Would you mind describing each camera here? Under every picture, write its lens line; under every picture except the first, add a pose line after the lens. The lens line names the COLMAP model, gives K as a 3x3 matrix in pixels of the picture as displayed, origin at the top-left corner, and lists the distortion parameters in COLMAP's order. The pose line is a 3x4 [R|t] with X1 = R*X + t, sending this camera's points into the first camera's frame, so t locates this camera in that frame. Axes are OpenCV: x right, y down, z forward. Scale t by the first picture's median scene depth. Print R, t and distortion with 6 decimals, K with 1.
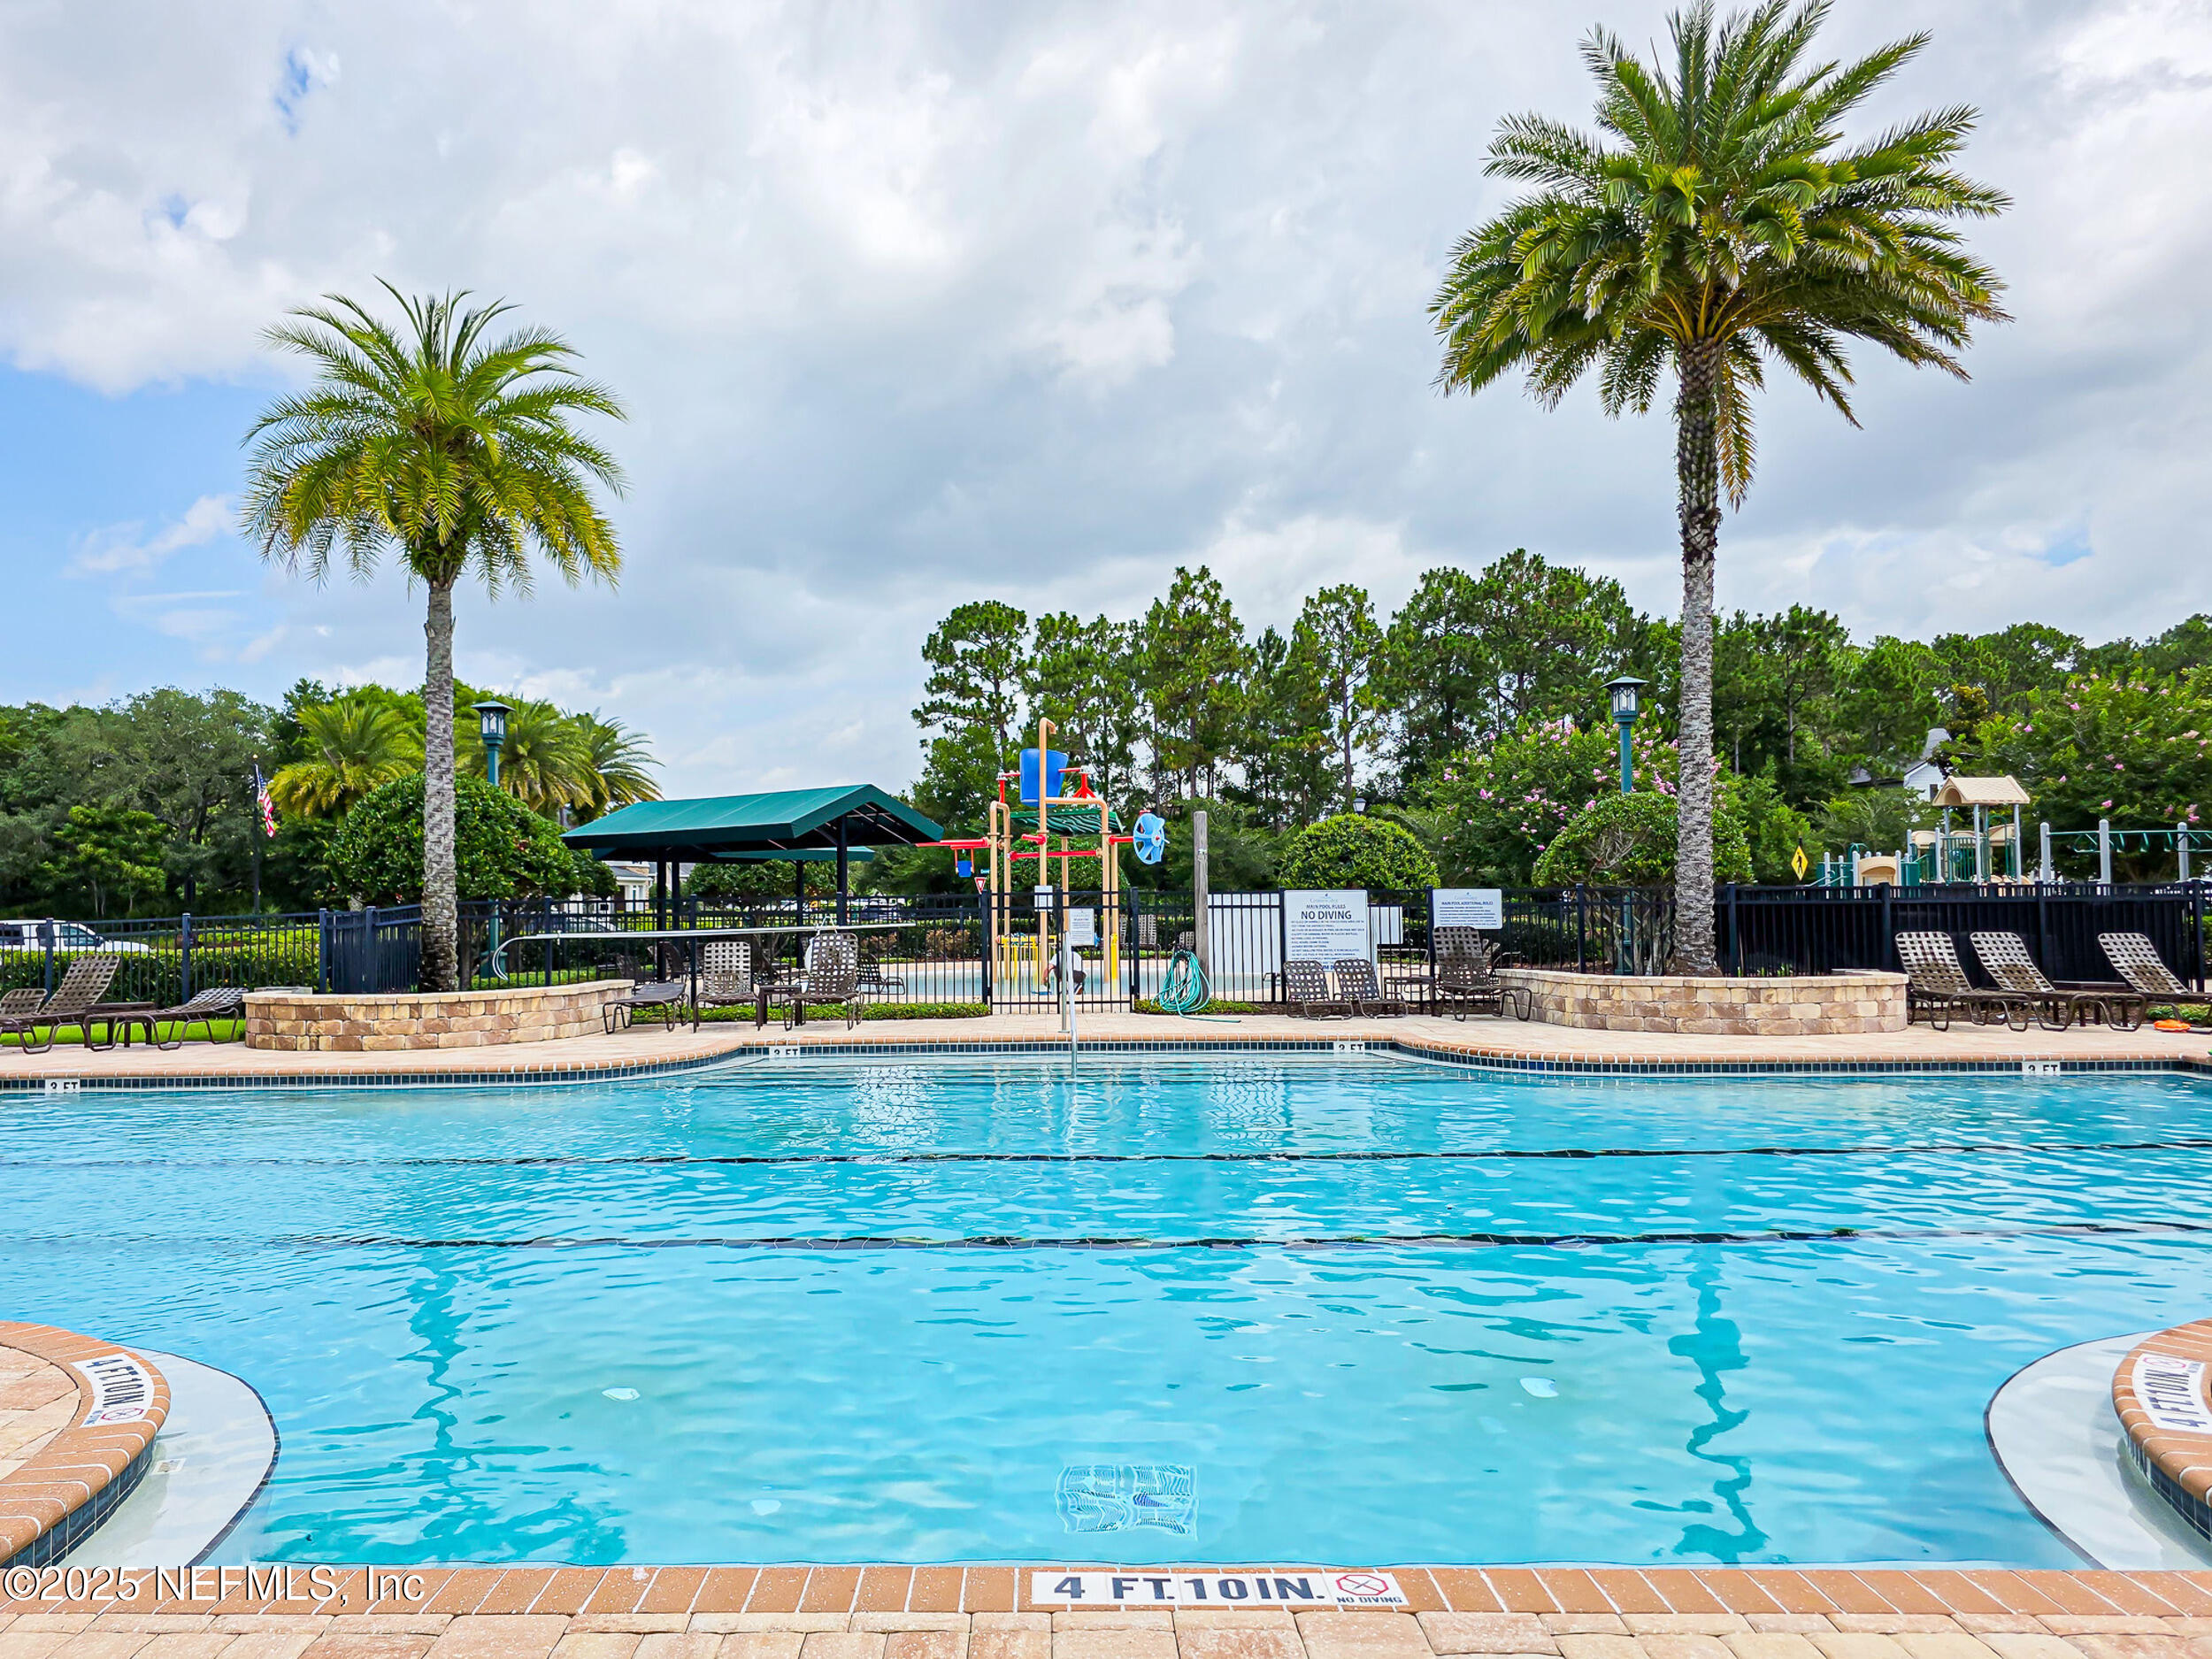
lens RADIAL K [[1509.6, 0, 1056.4], [0, 1509.6, 828.3], [0, 0, 1]] dist [0.059917, -0.001513]
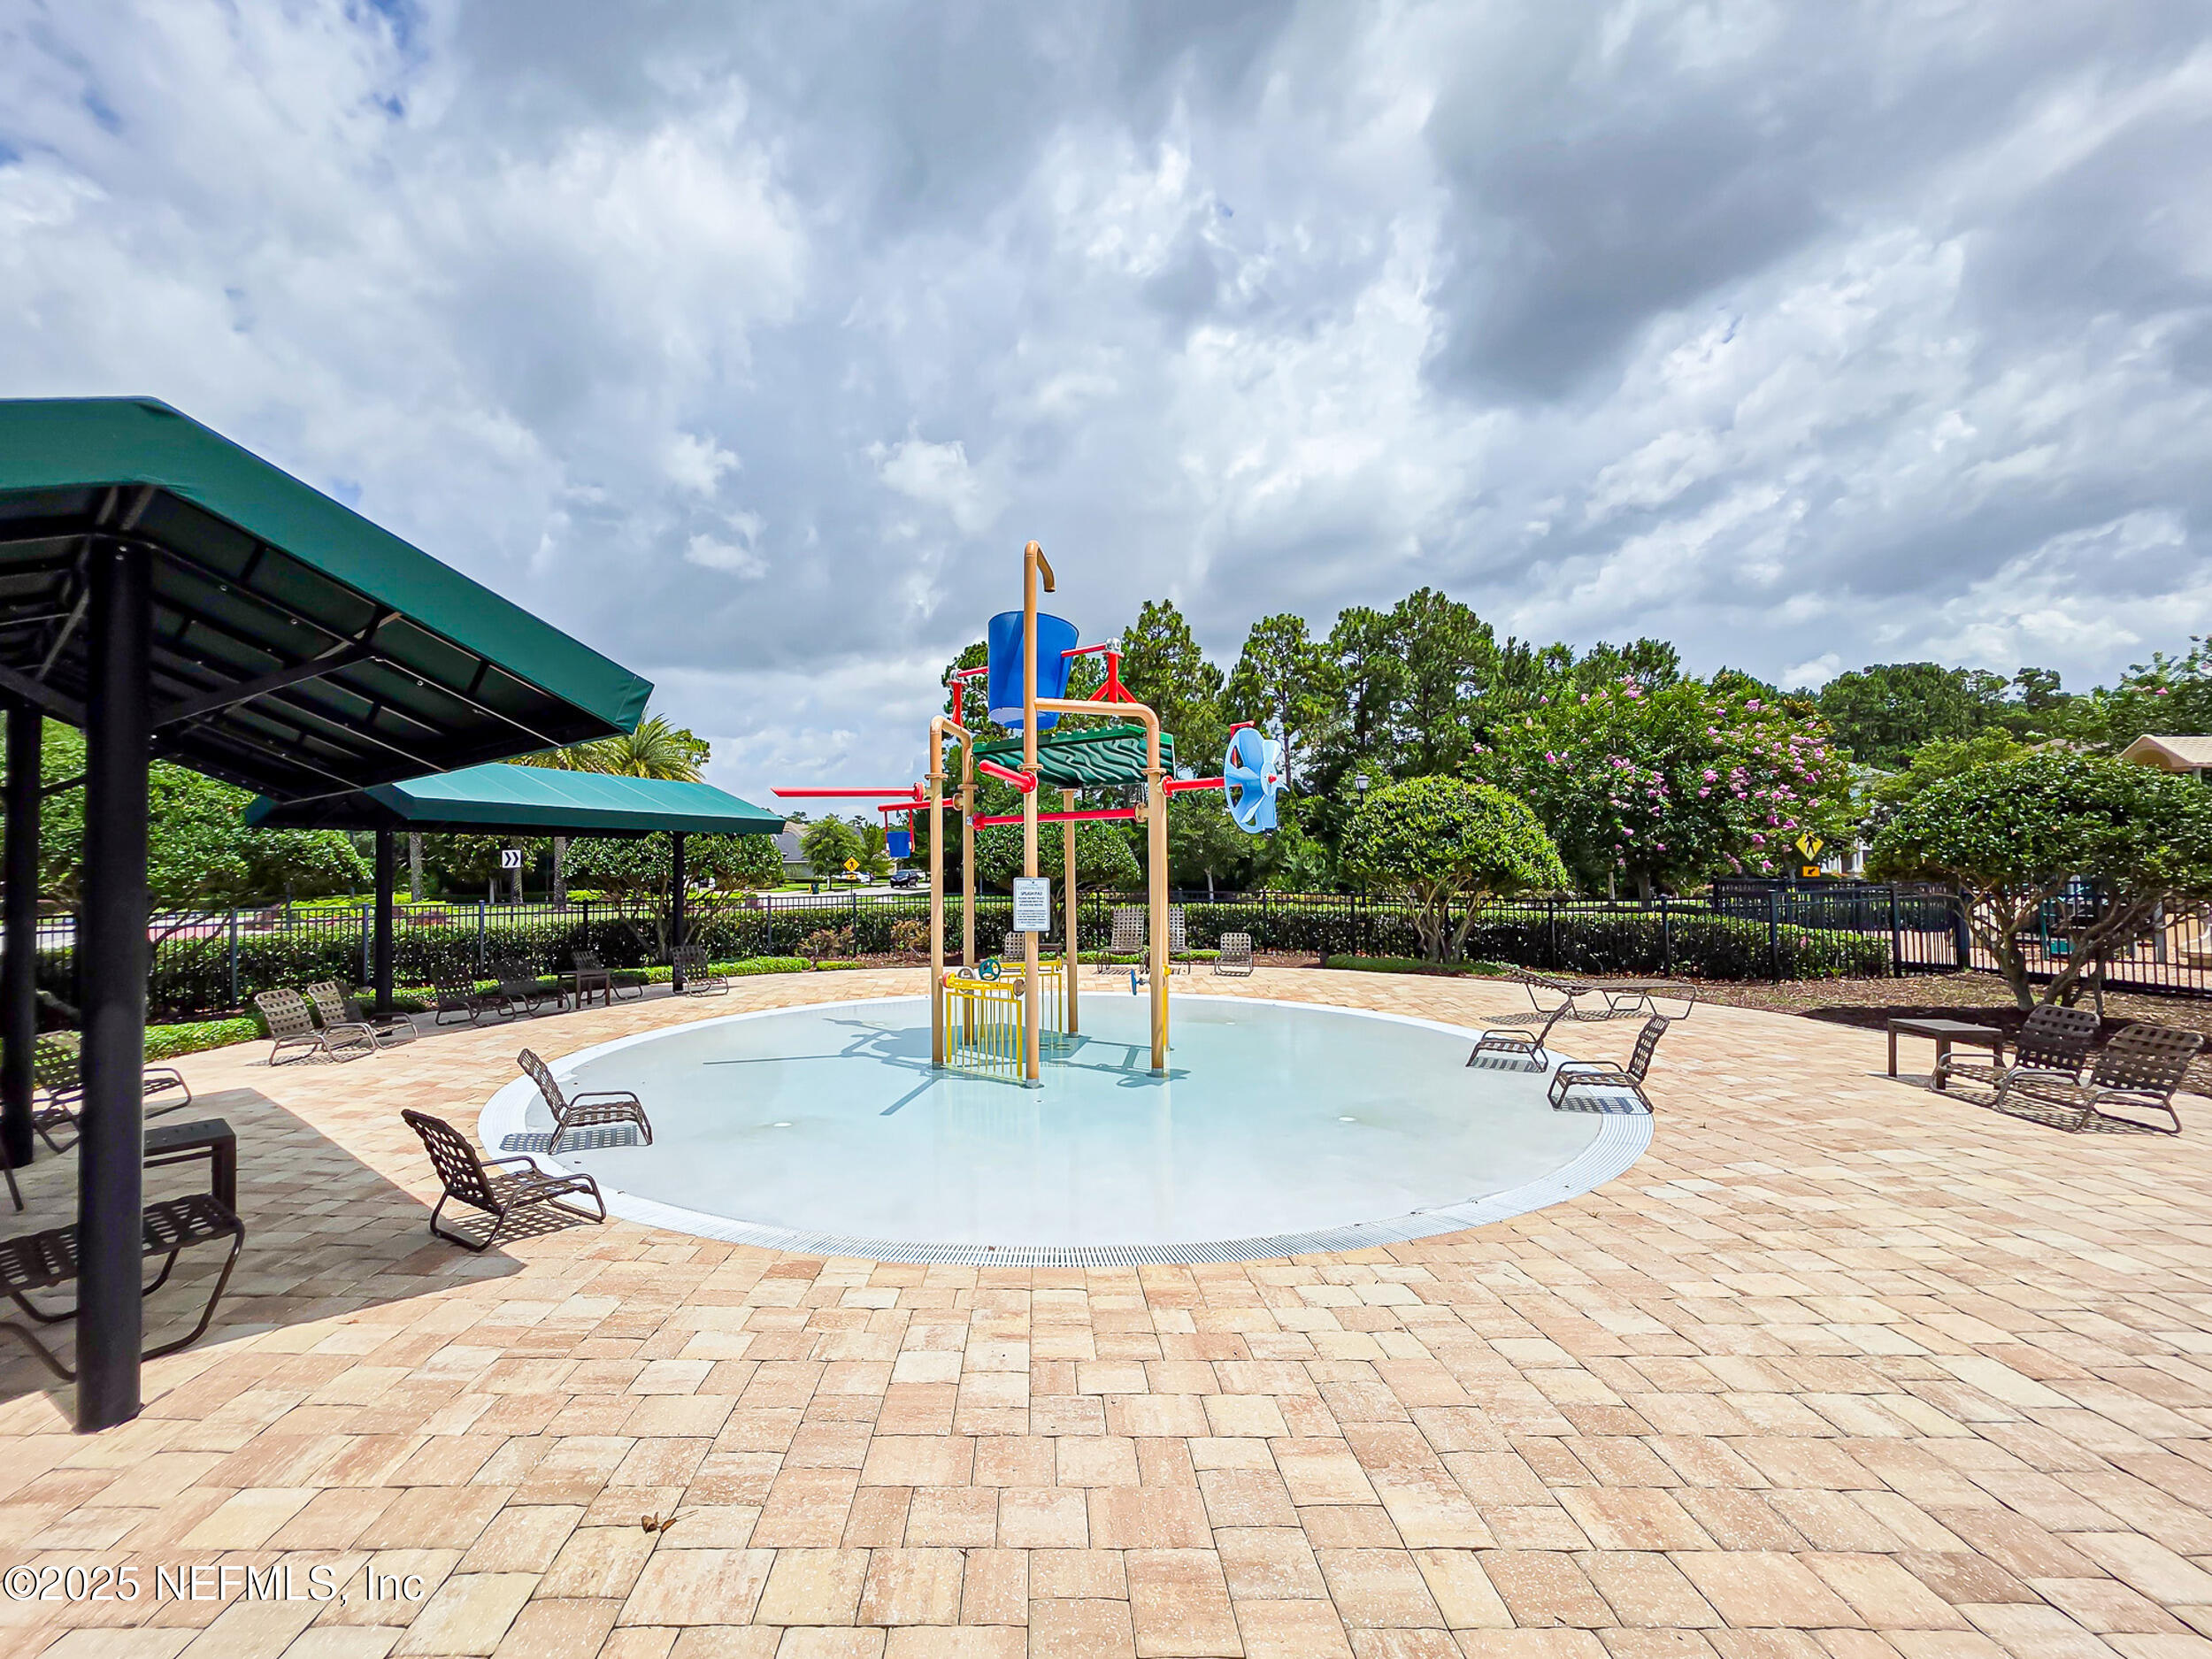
lens RADIAL K [[899.2, 0, 1106.0], [0, 899.2, 829.5], [0, 0, 1]] dist [-0.000007, -0.000004]
pose [[0.997553, 0.003530, 0.069819, -0.006096], [-0.003873, 0.999981, 0.004774, 0.025247], [-0.069801, -0.005033, 0.997548, 0.866362]]
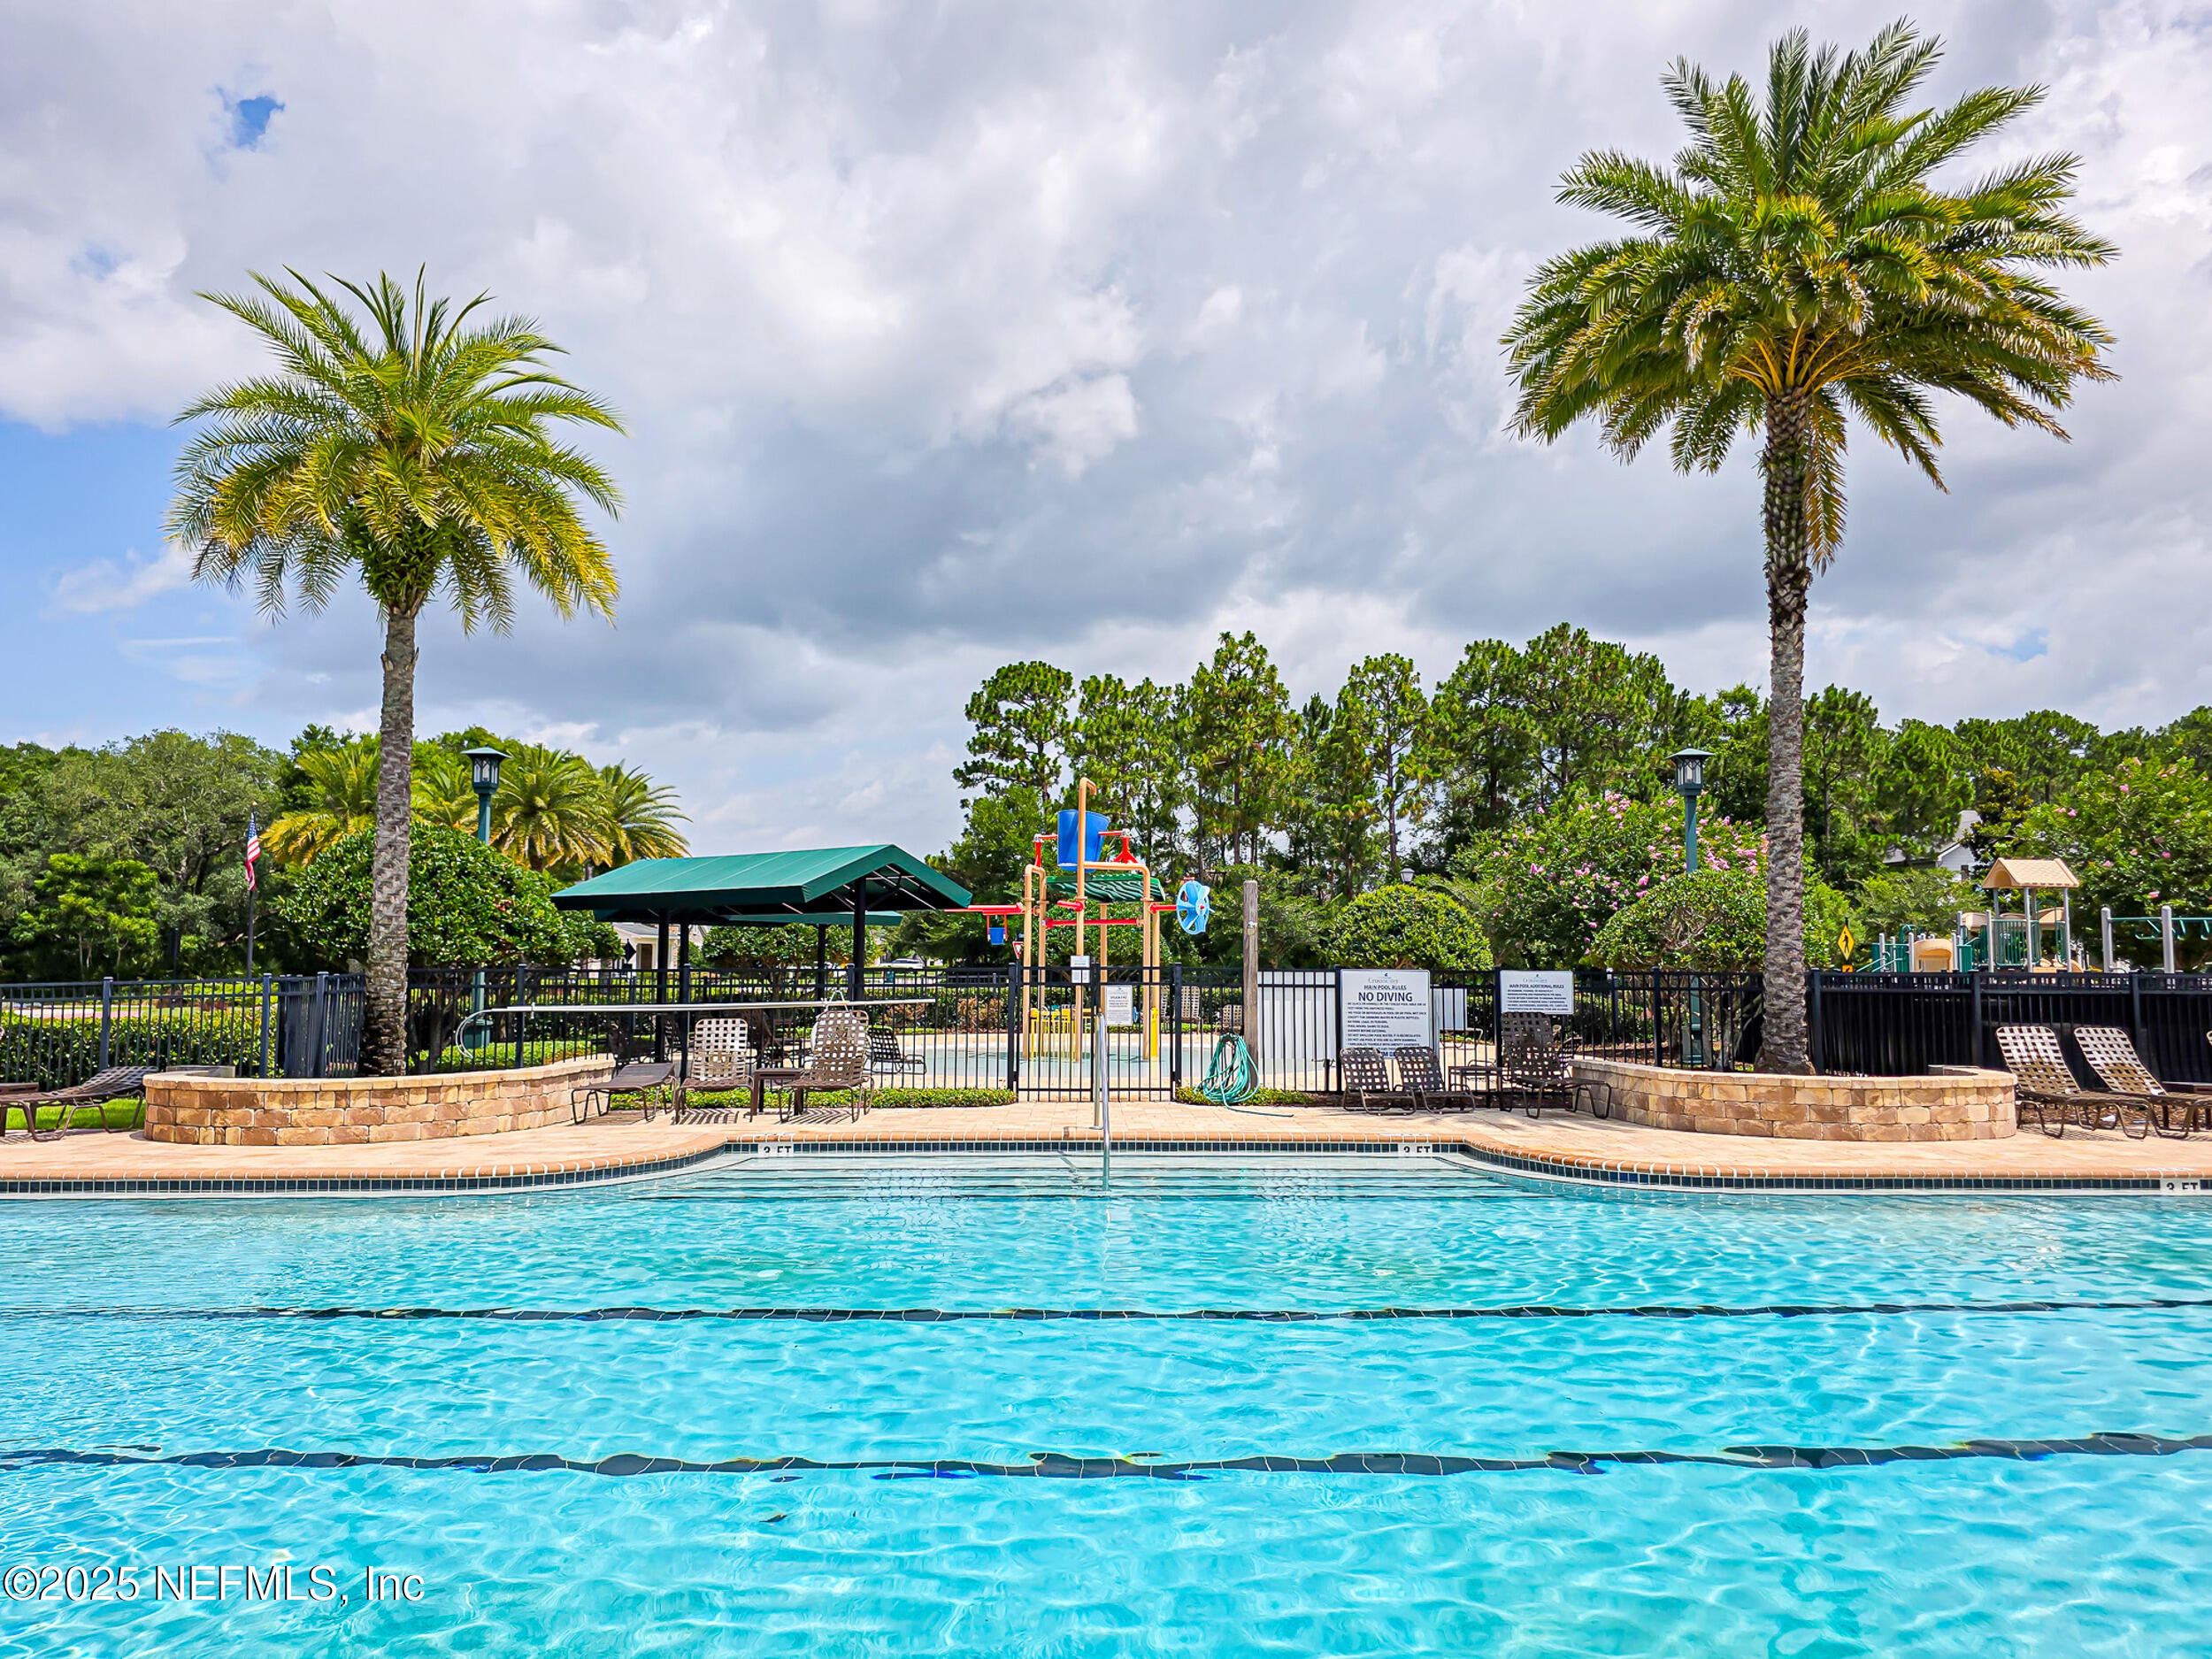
lens RADIAL K [[1477.4, 0, 1106.0], [0, 1477.4, 829.5], [0, 0, 1]] dist [0.004395, 0.000022]
pose [[0.999808, 0.019266, 0.003483, 0.003027], [-0.019105, 0.998963, -0.041339, -0.003394], [-0.004275, 0.041264, 0.999139, 0.088348]]
